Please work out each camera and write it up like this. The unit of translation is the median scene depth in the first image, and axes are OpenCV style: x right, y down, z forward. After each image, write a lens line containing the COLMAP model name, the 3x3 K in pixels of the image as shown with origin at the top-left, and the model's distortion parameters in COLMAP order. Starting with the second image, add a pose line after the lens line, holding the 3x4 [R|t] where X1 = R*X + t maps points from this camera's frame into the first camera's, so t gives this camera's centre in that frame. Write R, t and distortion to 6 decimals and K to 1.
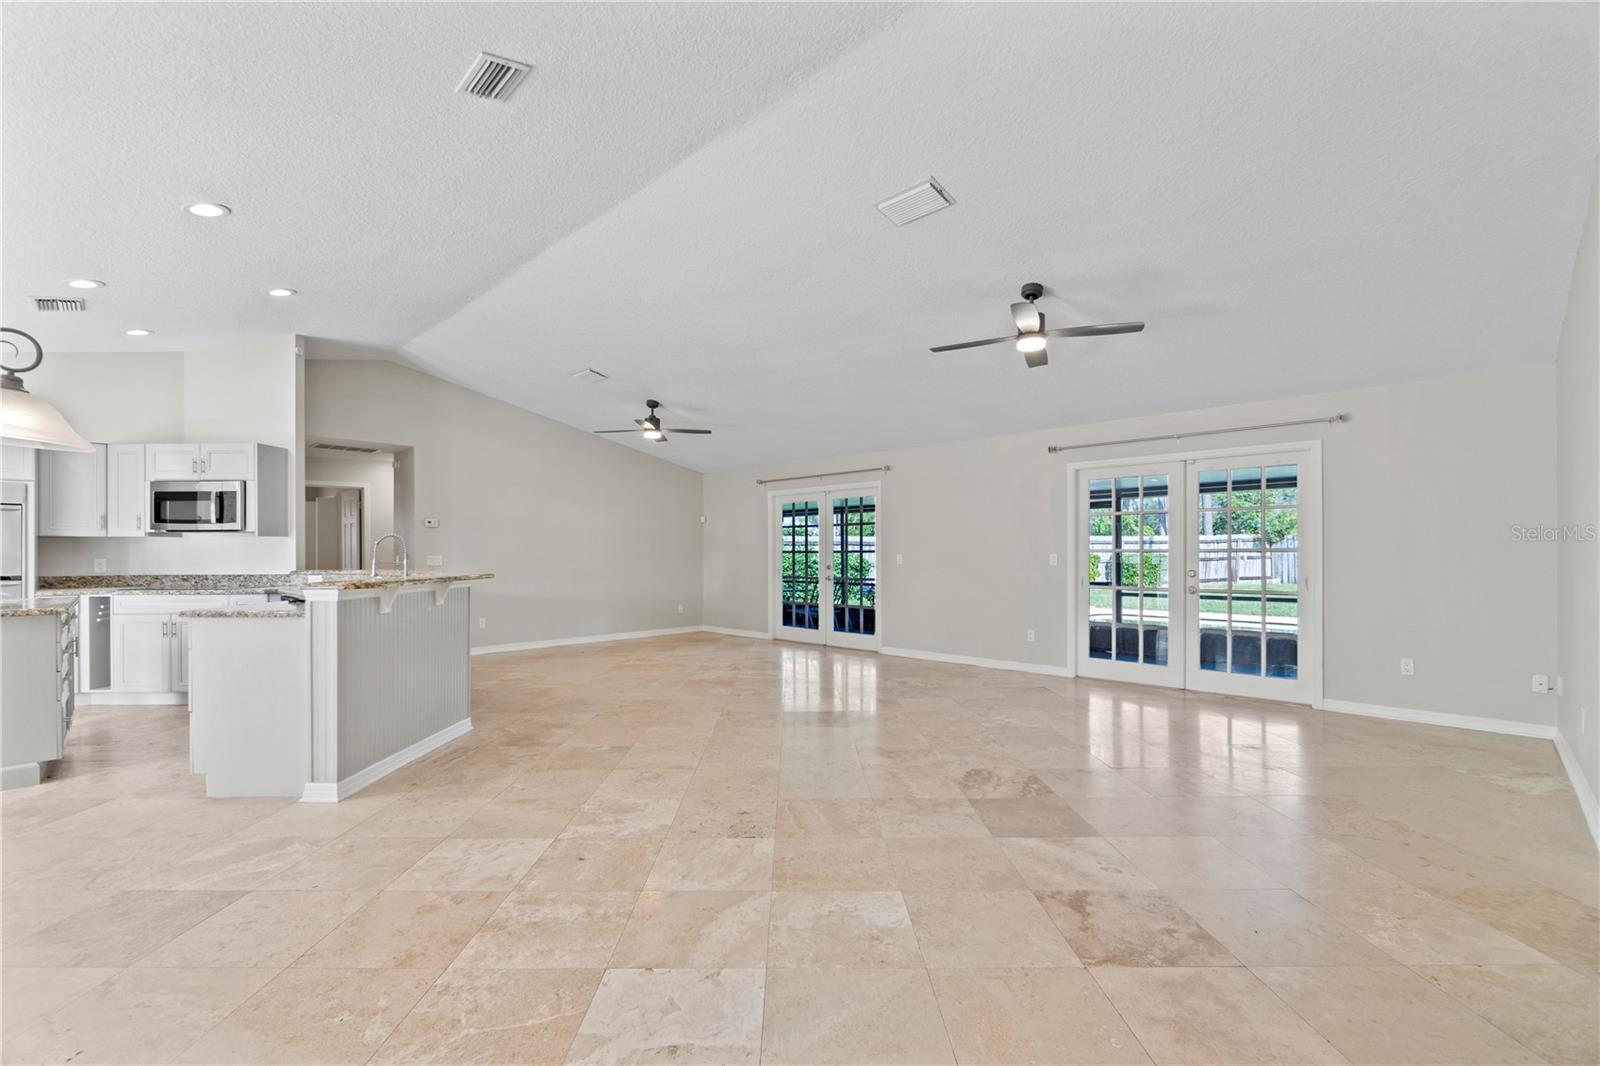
lens RADIAL K [[688.2, 0, 800.6], [0, 688.2, 541.1], [0, 0, 1]] dist [-0.002577, 0.000791]
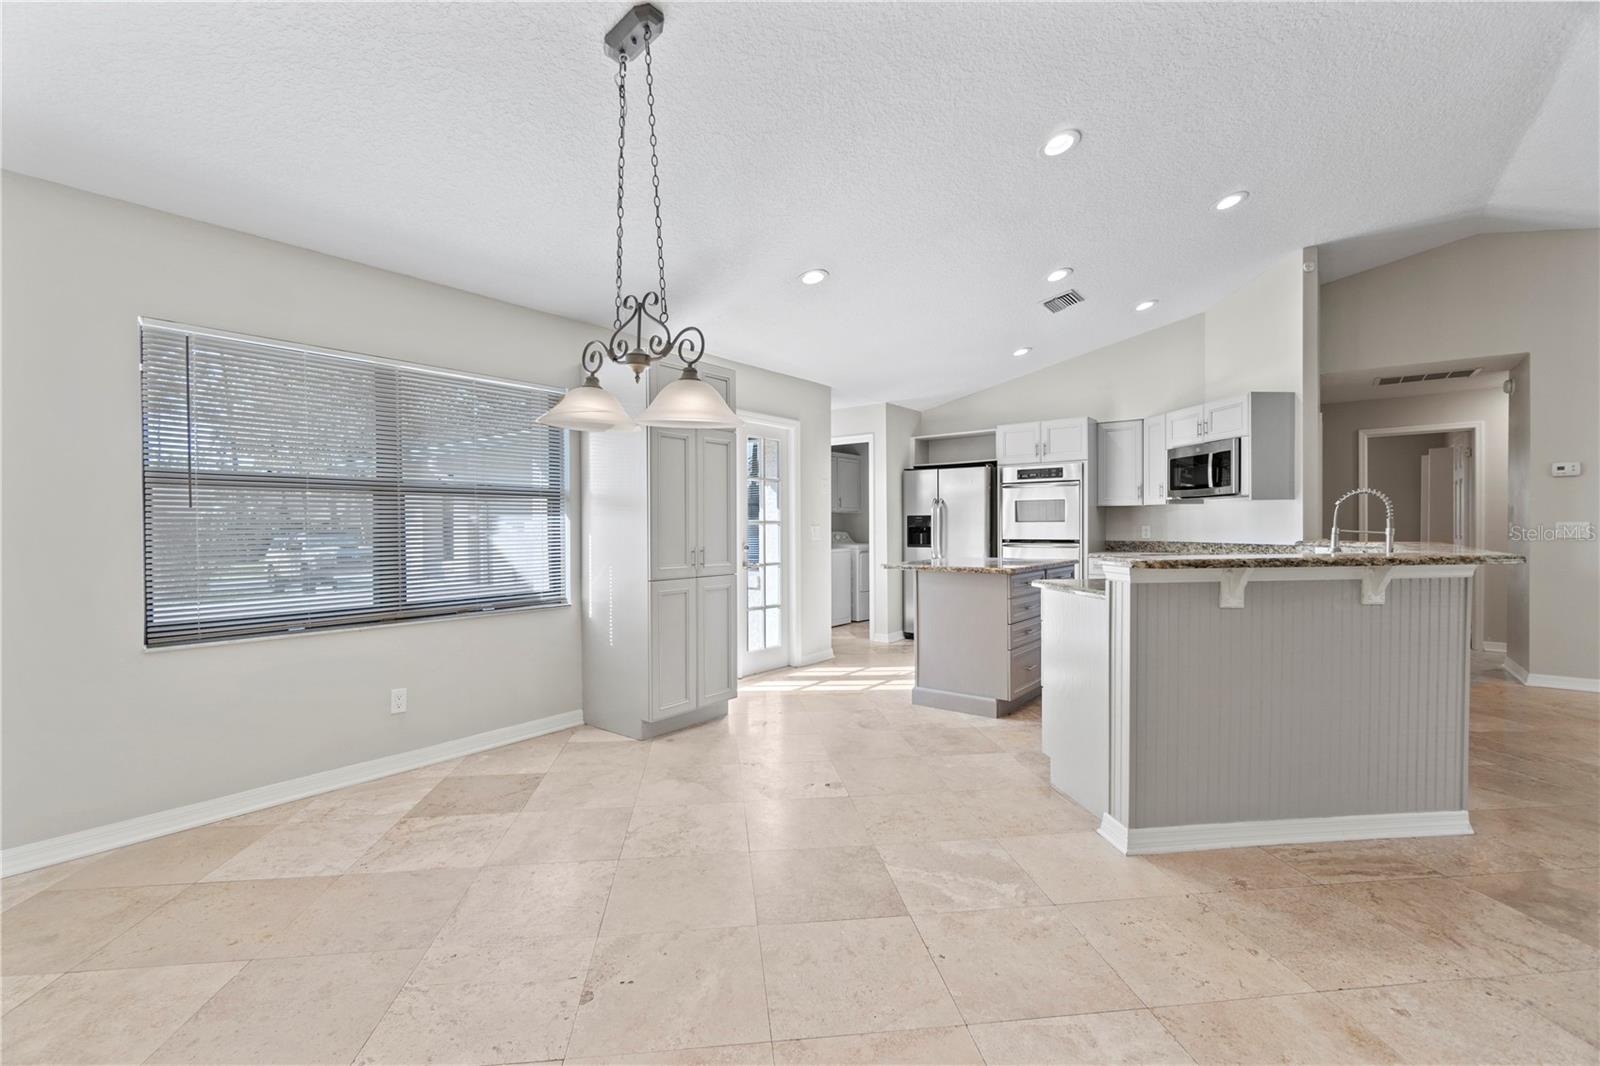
lens RADIAL K [[688.2, 0, 797.5], [0, 688.2, 534.6], [0, 0, 1]] dist [-0.002577, 0.000791]
pose [[0.103872, 0.014137, -0.994490, 0.011703], [0.022831, 0.999602, 0.016594, 0.009070], [0.994329, -0.024429, 0.103508, 0.345023]]
